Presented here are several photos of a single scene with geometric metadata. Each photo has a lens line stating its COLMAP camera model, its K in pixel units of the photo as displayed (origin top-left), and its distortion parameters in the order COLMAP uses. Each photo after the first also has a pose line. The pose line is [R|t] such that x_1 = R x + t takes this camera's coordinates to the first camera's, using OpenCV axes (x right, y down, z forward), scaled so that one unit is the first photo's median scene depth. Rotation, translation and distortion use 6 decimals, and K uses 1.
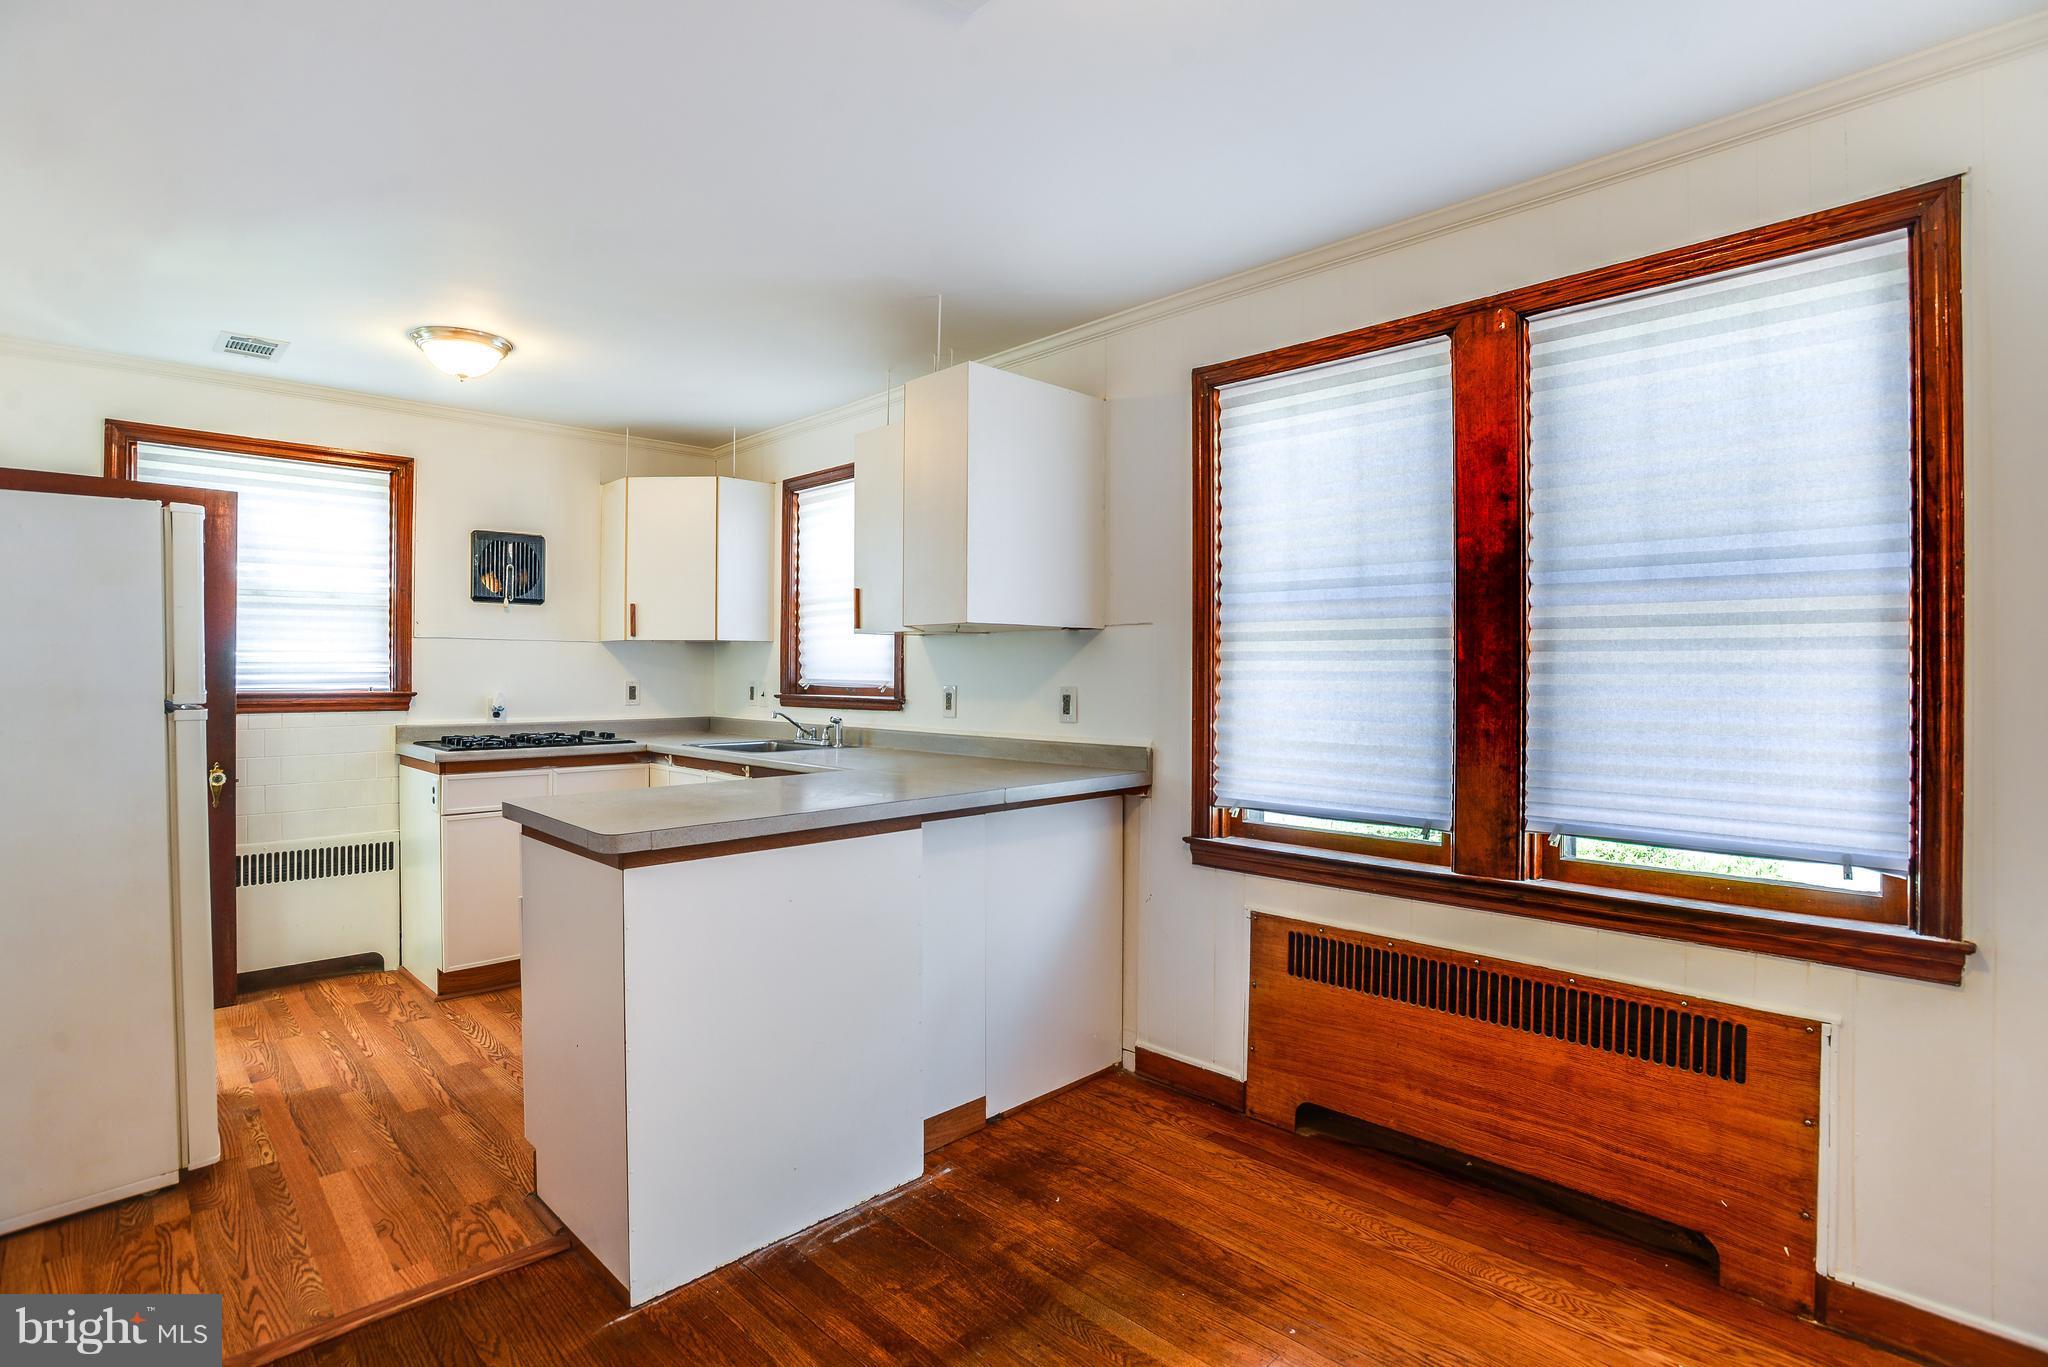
lens RADIAL K [[1038.8, 0, 1013.8], [0, 1038.8, 674.3], [0, 0, 1]] dist [-0.033789, 0.012460]
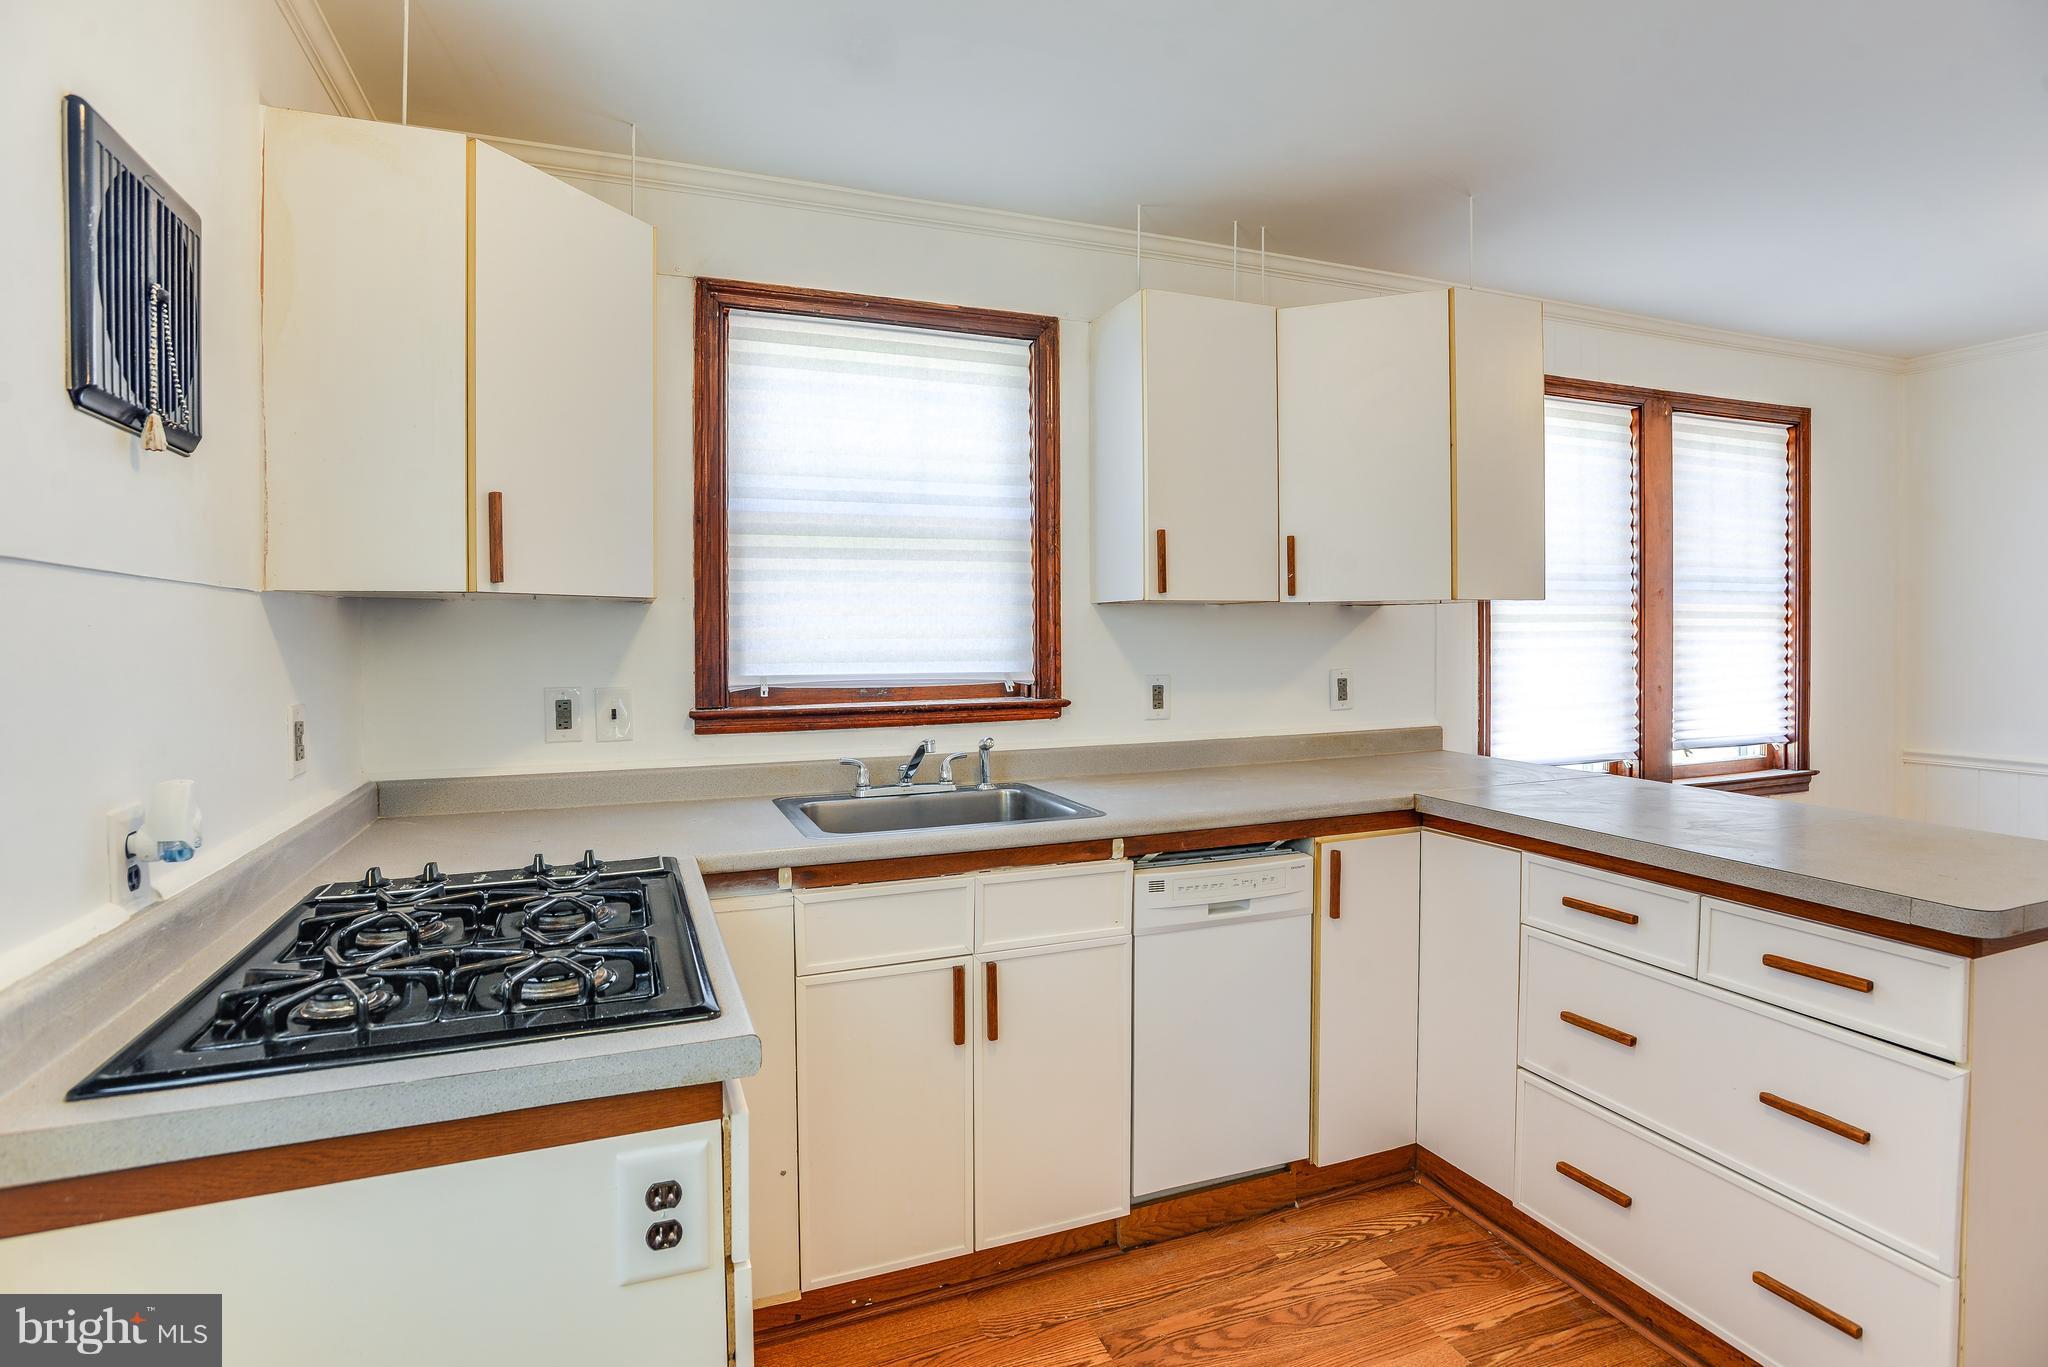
lens RADIAL K [[997.3, 0, 1009.5], [0, 997.3, 650.6], [0, 0, 1]] dist [-0.050855, 0.012261]
pose [[0.380375, -0.021866, 0.924574, -0.945308], [0.009817, 0.999760, 0.019605, -0.026396], [-0.924780, 0.001619, 0.380498, 1.065223]]
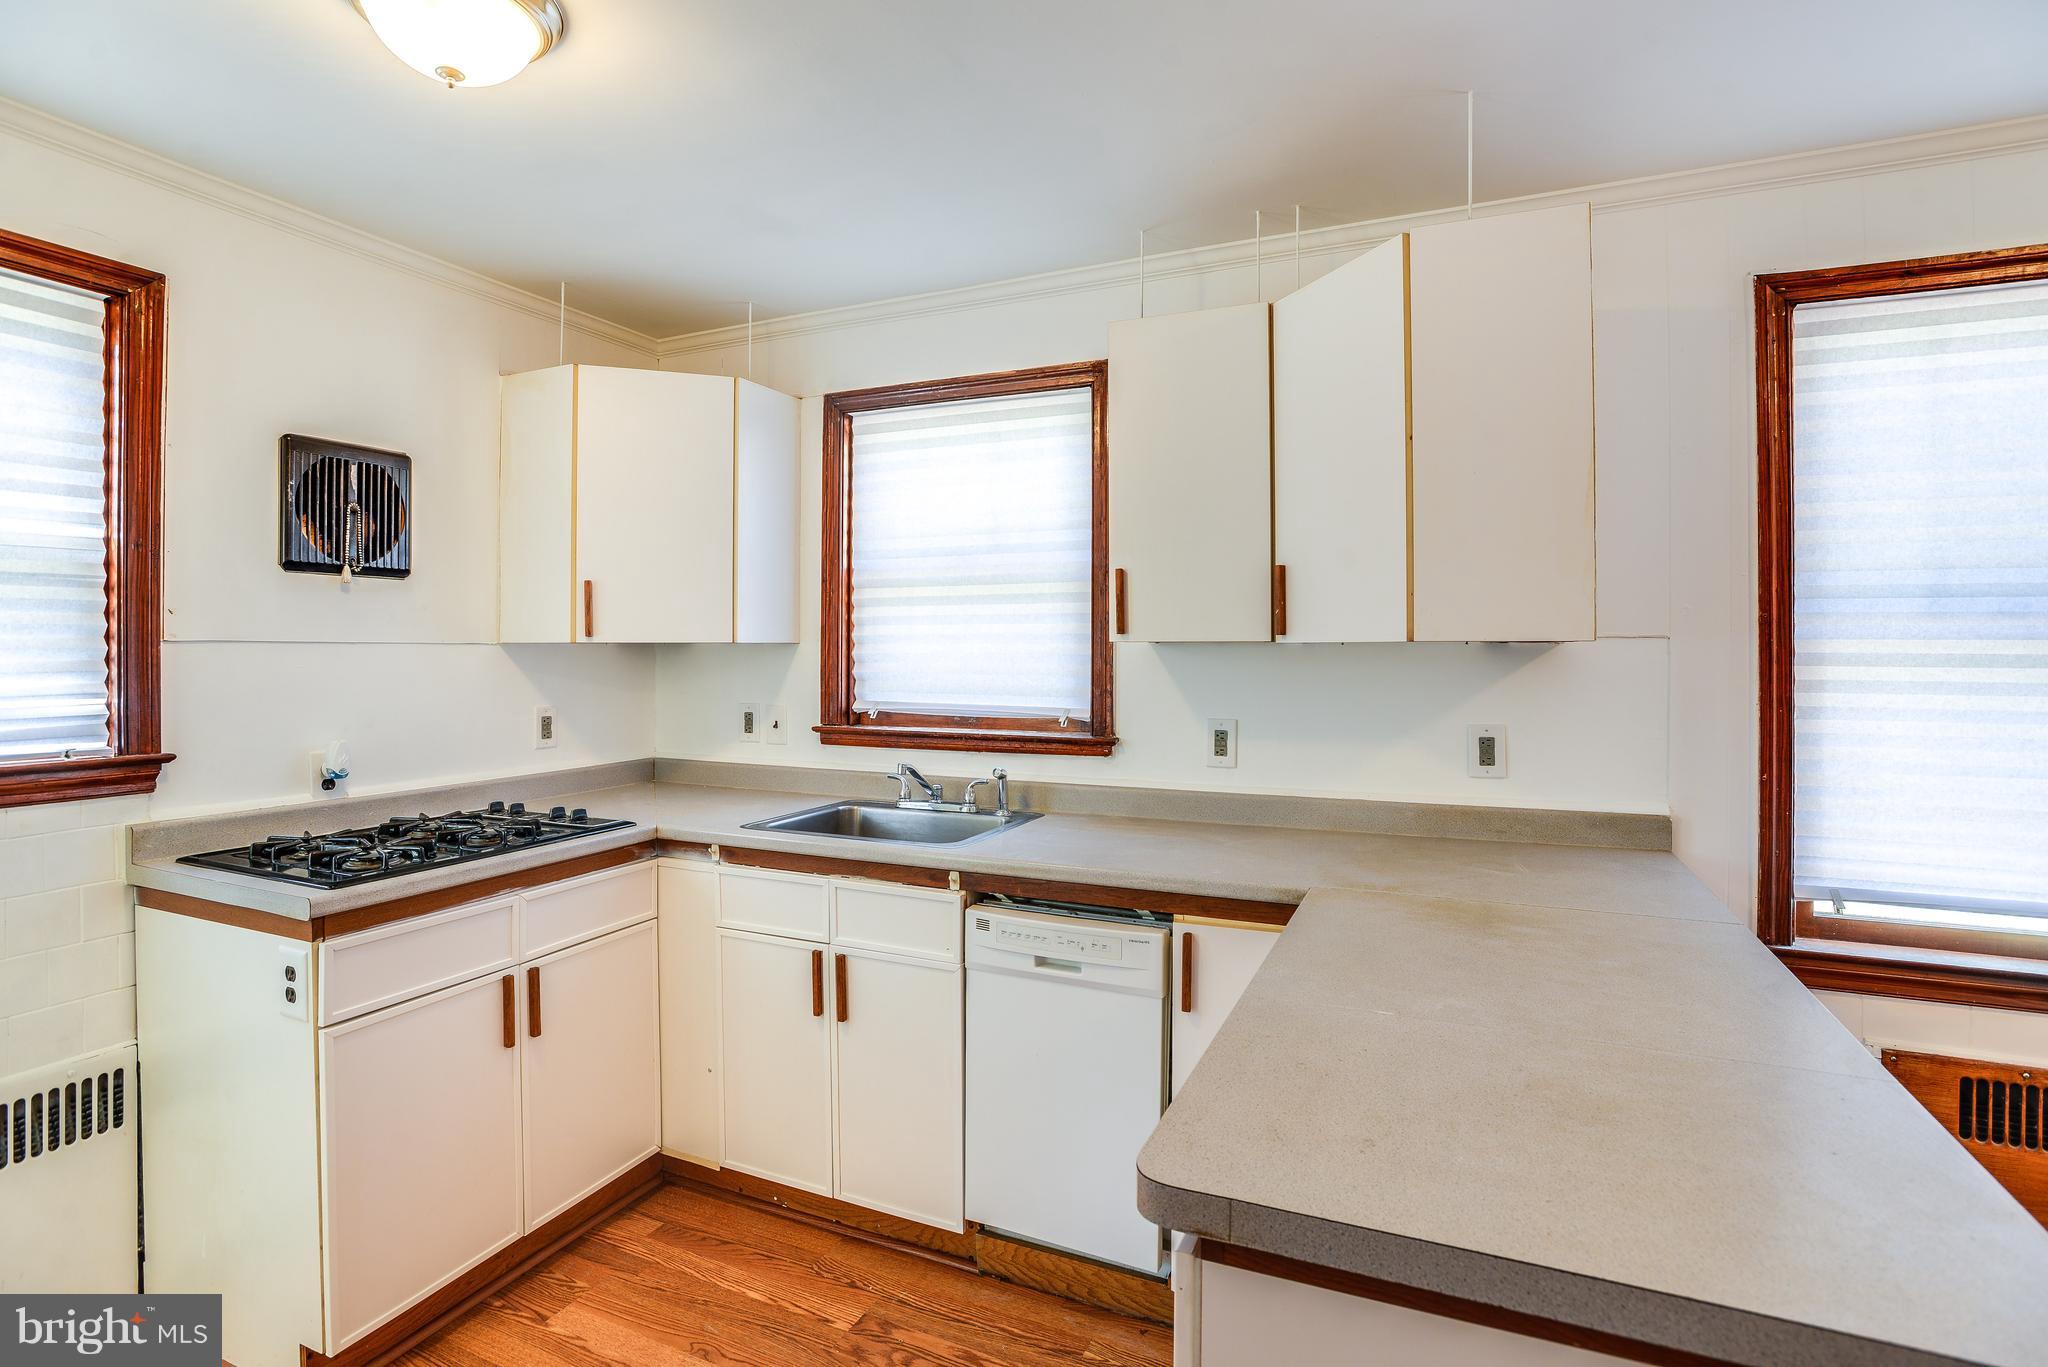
lens RADIAL K [[997.3, 0, 1044.2], [0, 997.3, 647.5], [0, 0, 1]] dist [-0.050855, 0.012261]
pose [[0.923384, -0.002141, 0.383871, -0.523987], [0.002718, 0.999996, -0.000961, -0.044324], [-0.383867, 0.001931, 0.923386, 0.585402]]
